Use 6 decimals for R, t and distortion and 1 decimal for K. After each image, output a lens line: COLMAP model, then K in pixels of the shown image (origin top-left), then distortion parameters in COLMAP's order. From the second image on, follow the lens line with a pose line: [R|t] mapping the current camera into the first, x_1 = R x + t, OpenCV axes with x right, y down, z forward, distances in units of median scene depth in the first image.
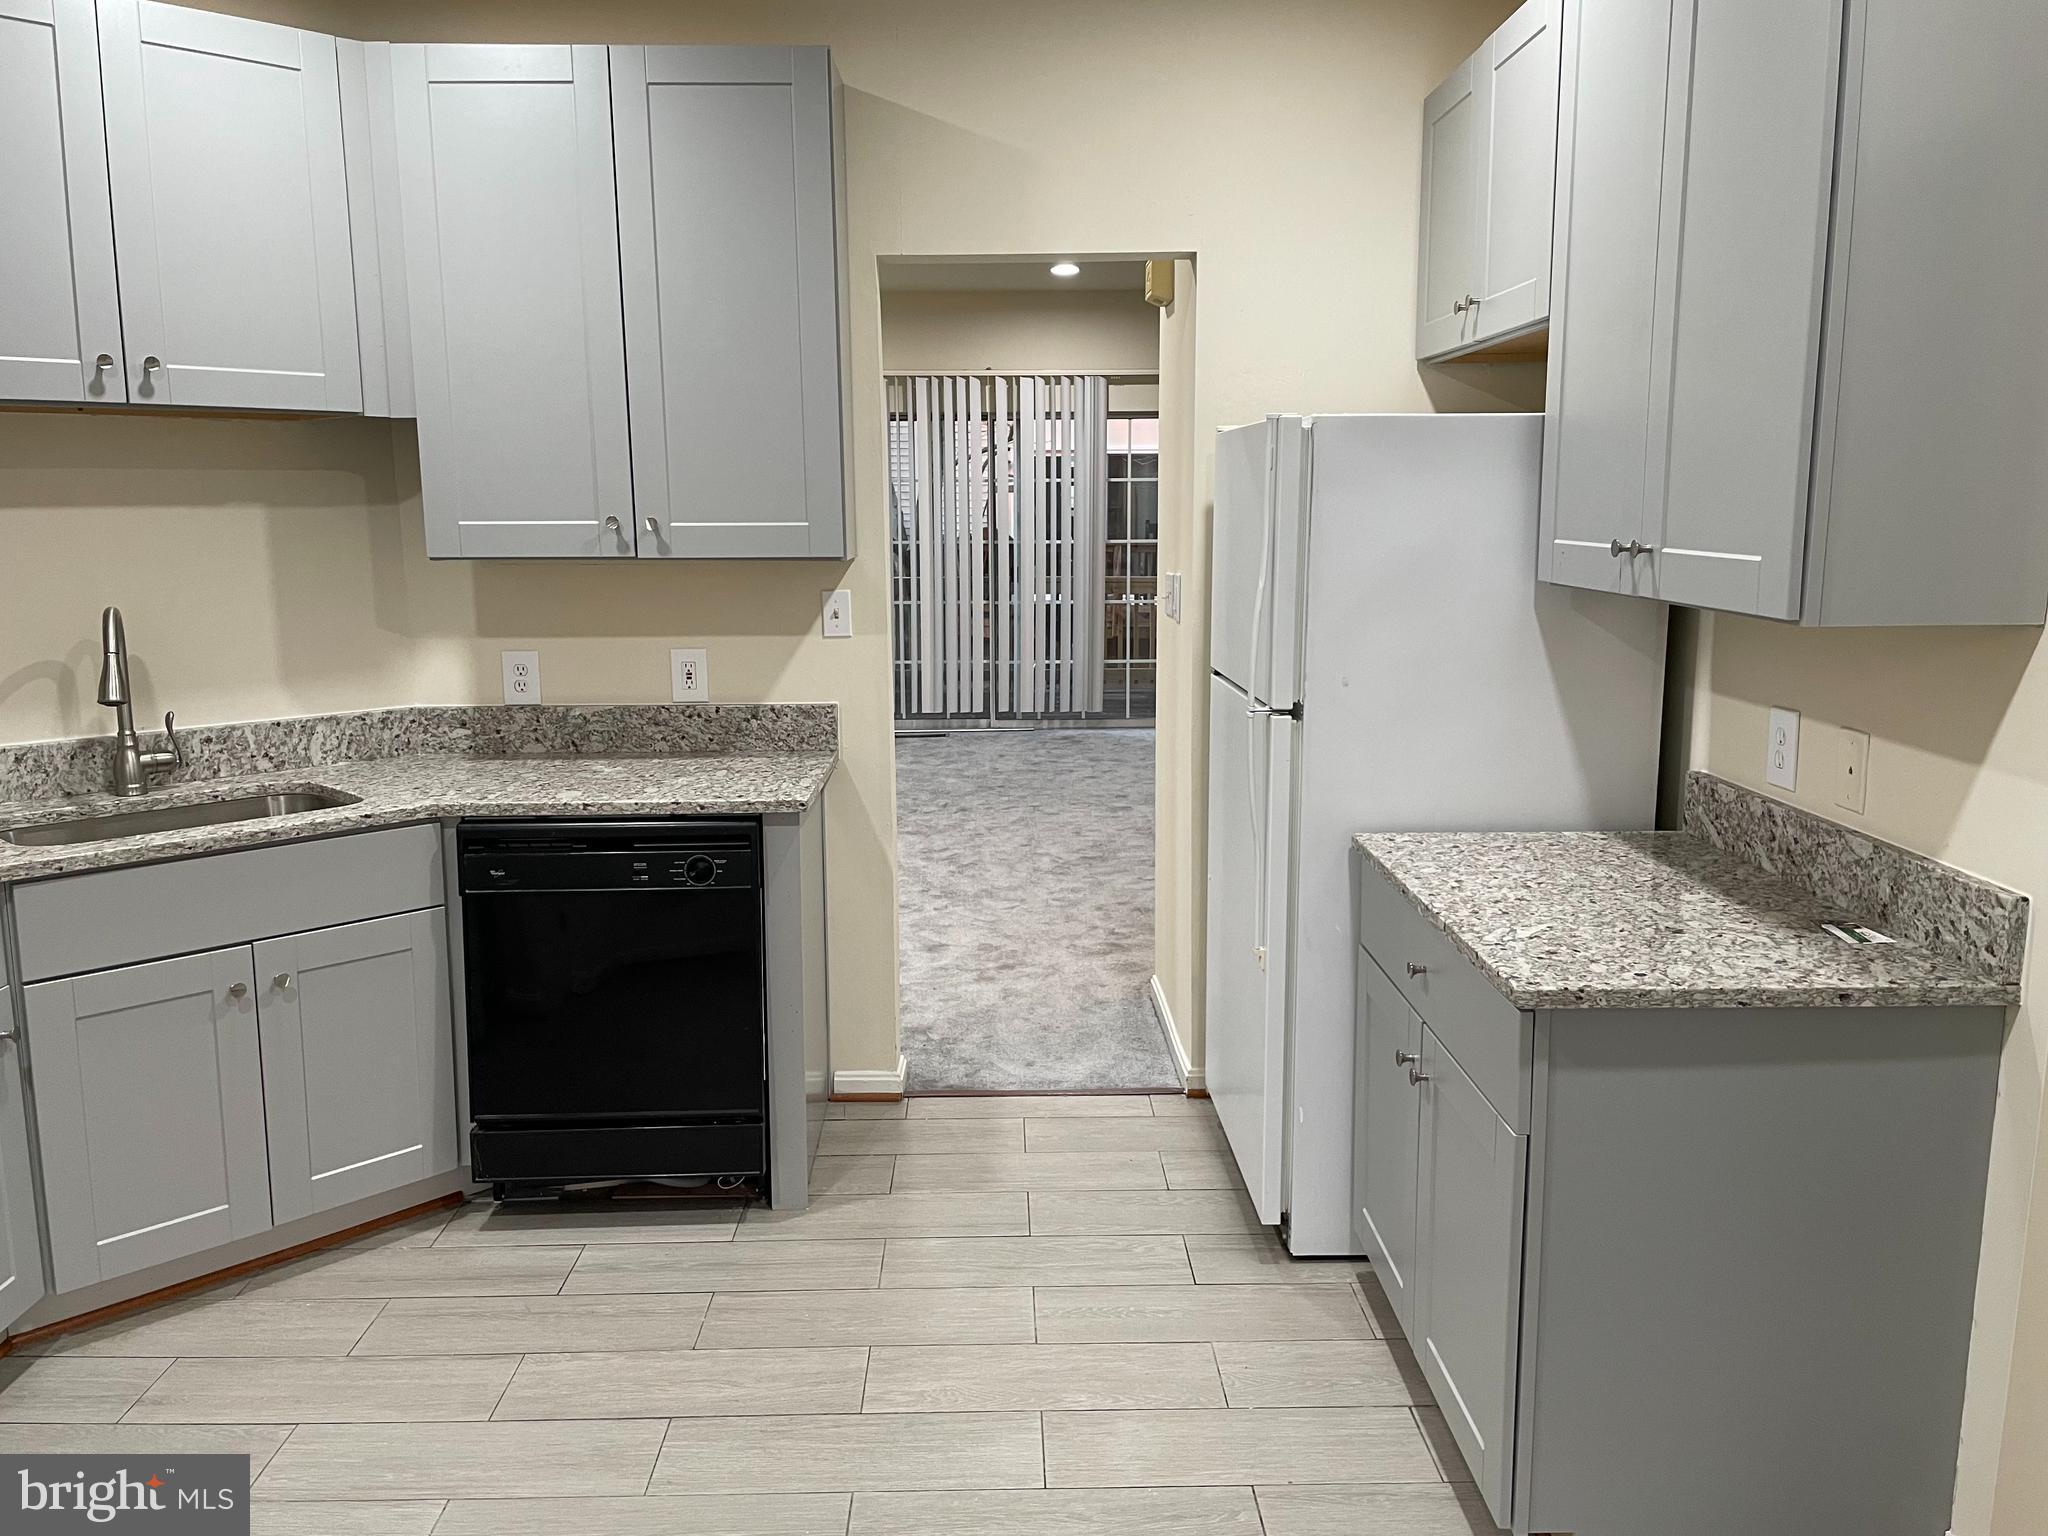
lens RADIAL K [[1547.8, 0, 1020.9], [0, 1547.8, 751.0], [0, 0, 1]] dist [0.083831, -0.111624]
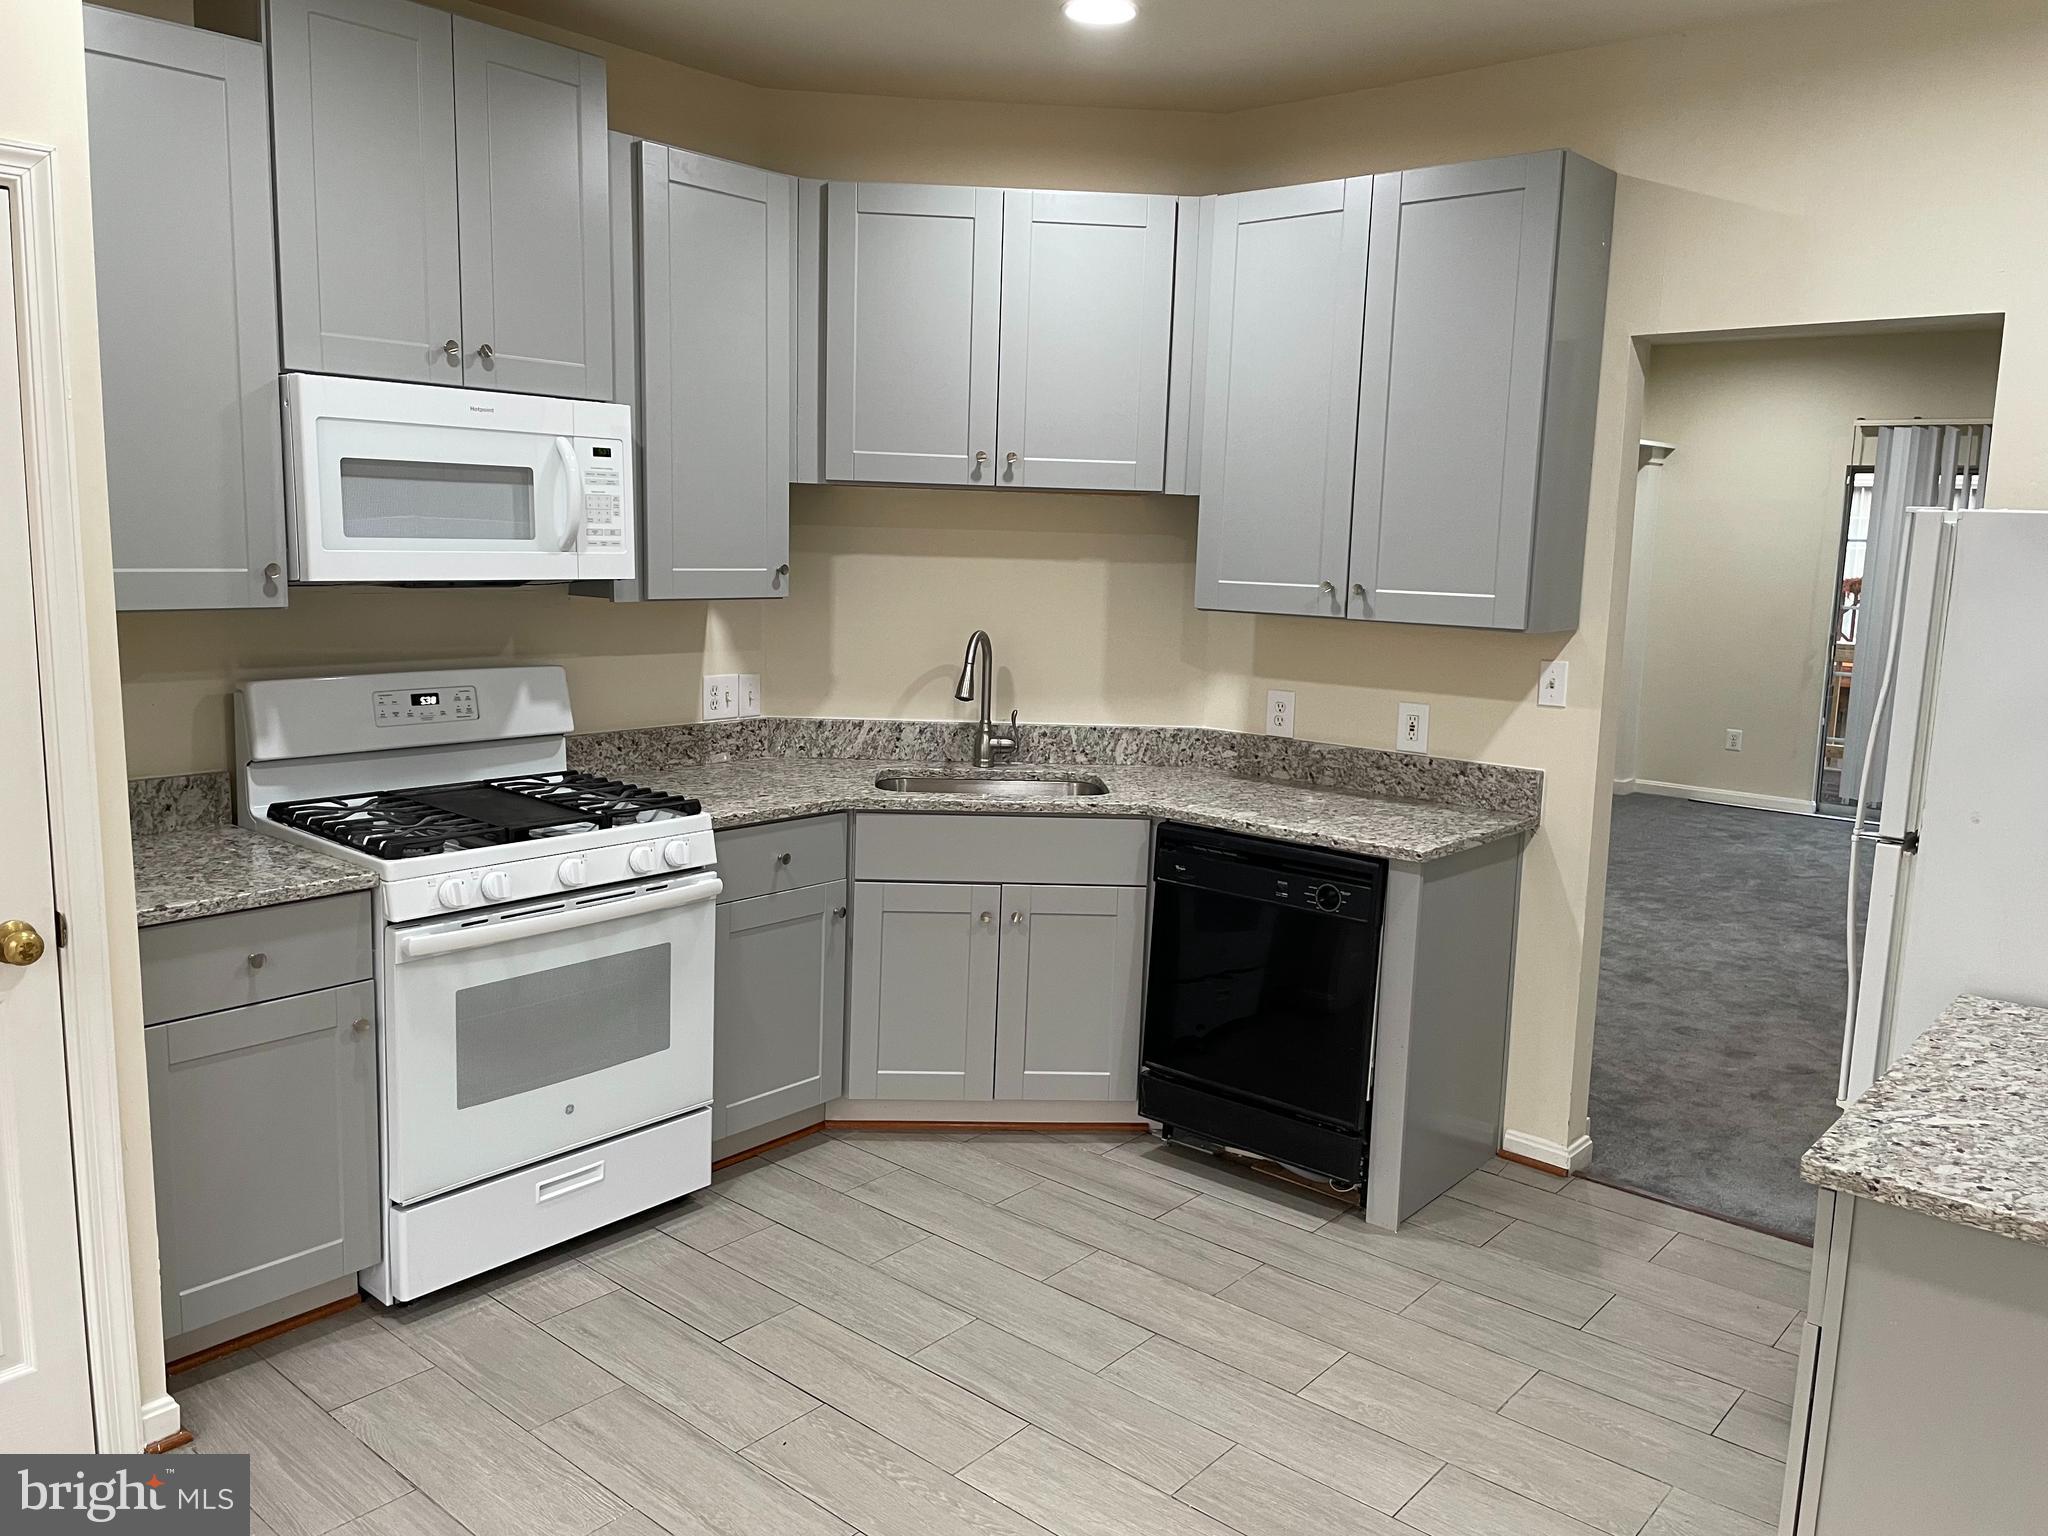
lens RADIAL K [[1547.8, 0, 1010.9], [0, 1547.8, 744.3], [0, 0, 1]] dist [0.083831, -0.111624]
pose [[0.745727, 0.121599, -0.655061, 0.338595], [-0.140243, 0.989824, 0.024088, -0.027610], [0.651324, 0.073905, 0.755192, -0.007834]]
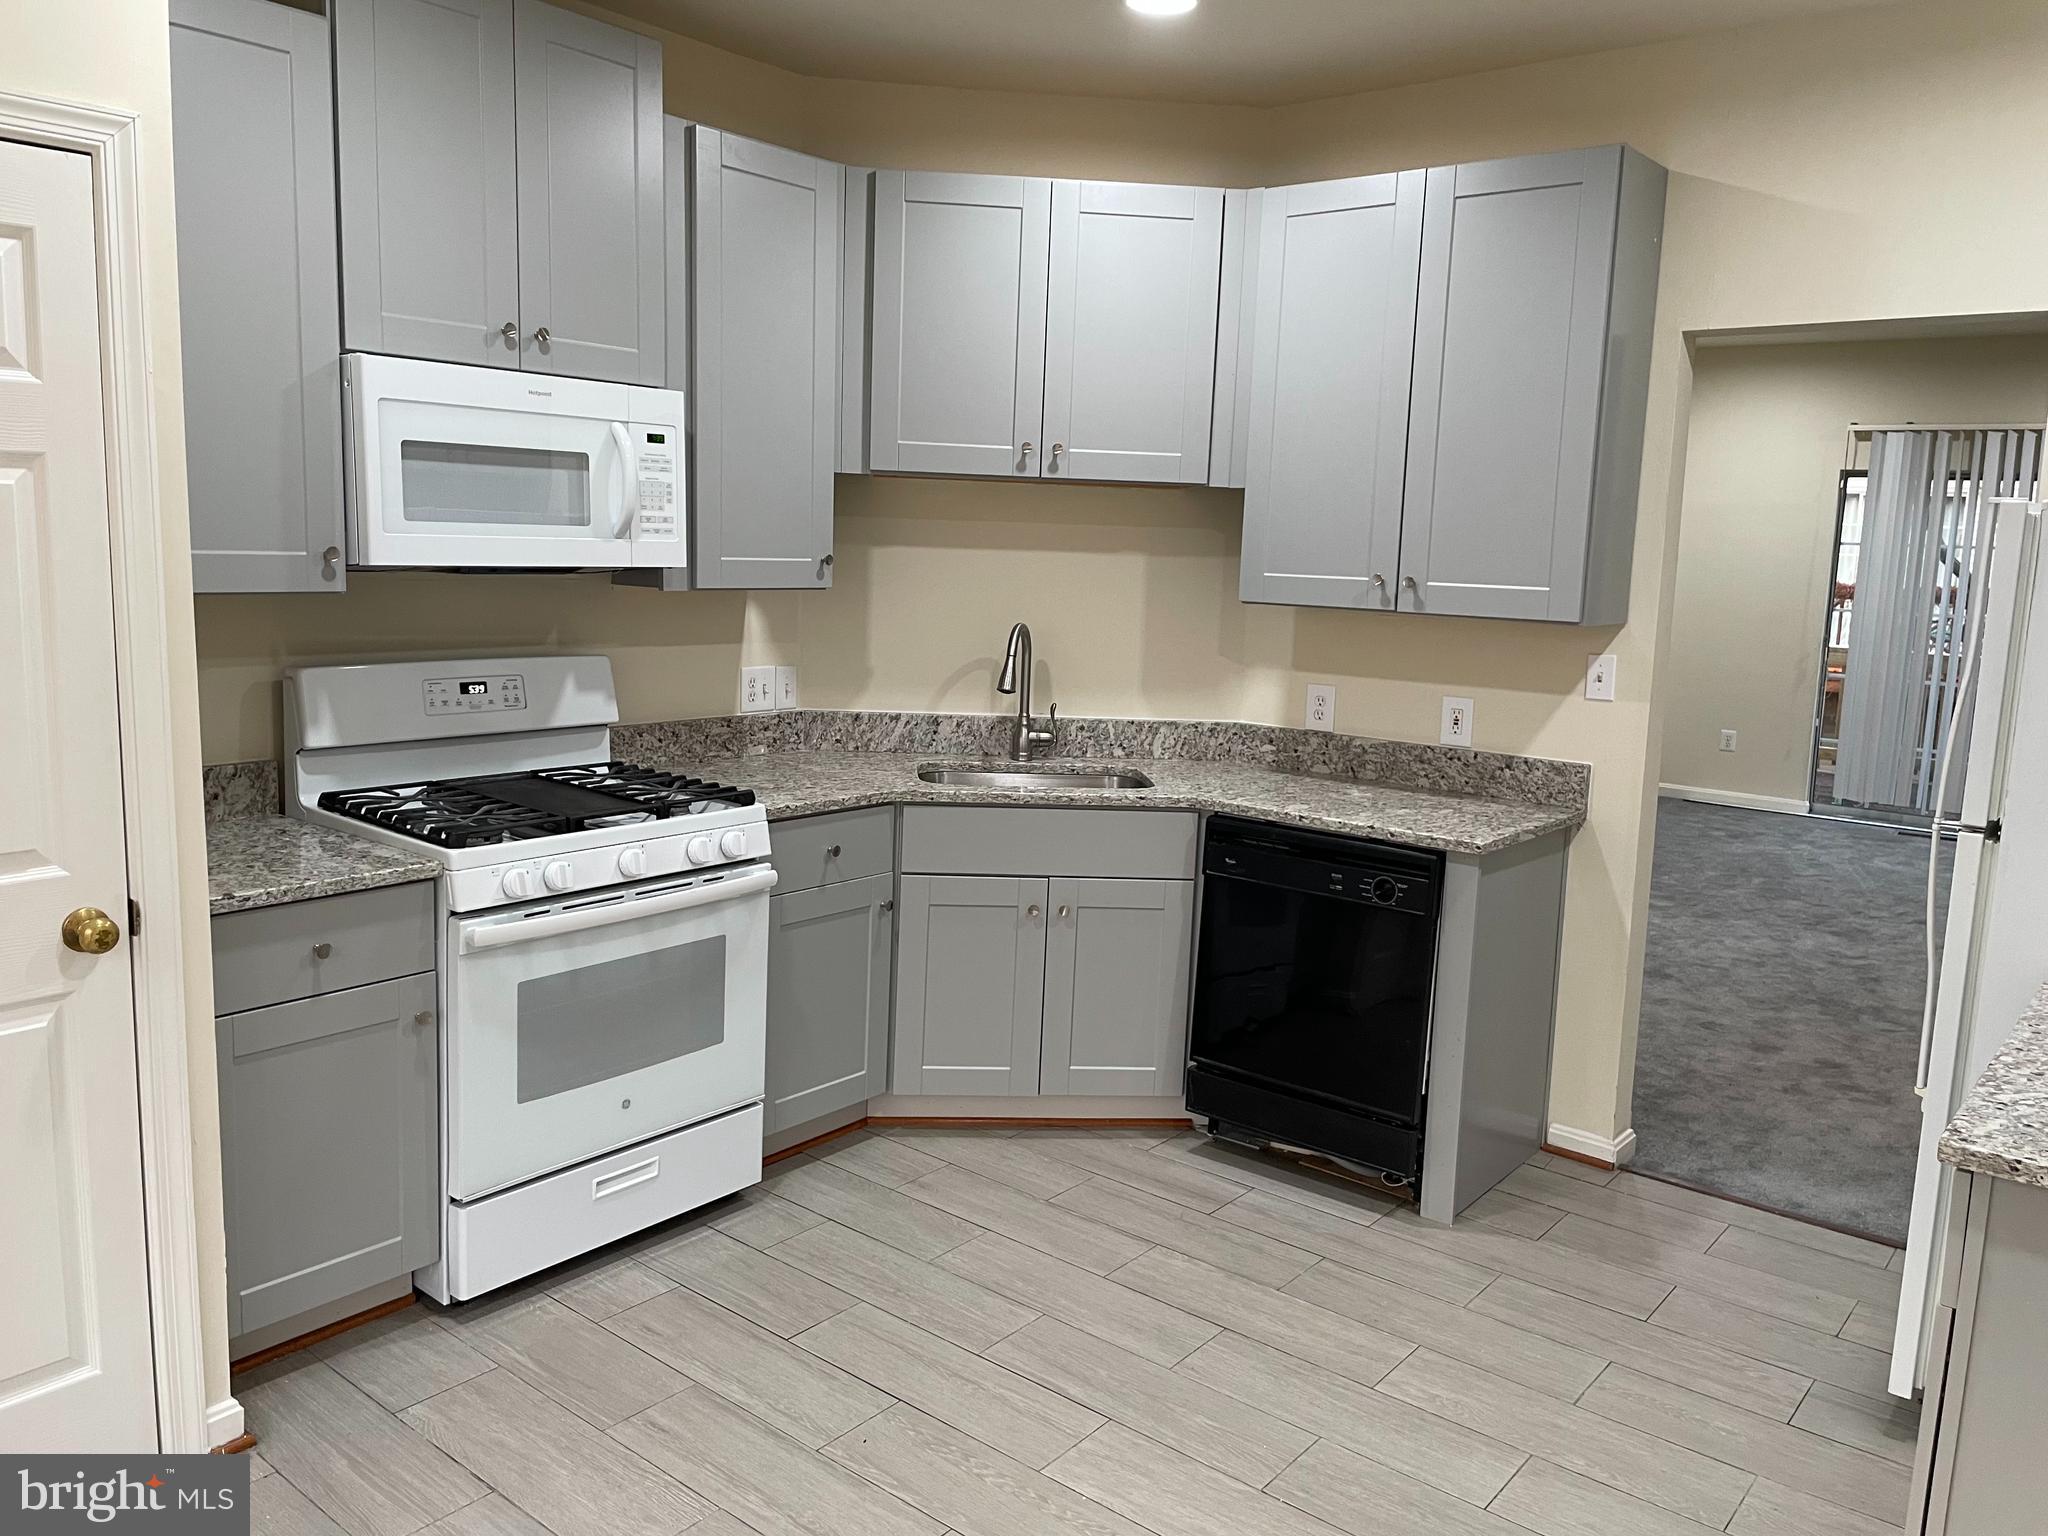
lens RADIAL K [[1547.8, 0, 1021.0], [0, 1547.8, 736.5], [0, 0, 1]] dist [0.083831, -0.111624]
pose [[0.763078, 0.118798, -0.635294, 0.287727], [-0.143343, 0.989589, 0.012875, -0.009864], [0.630210, 0.081240, 0.772163, -0.041006]]
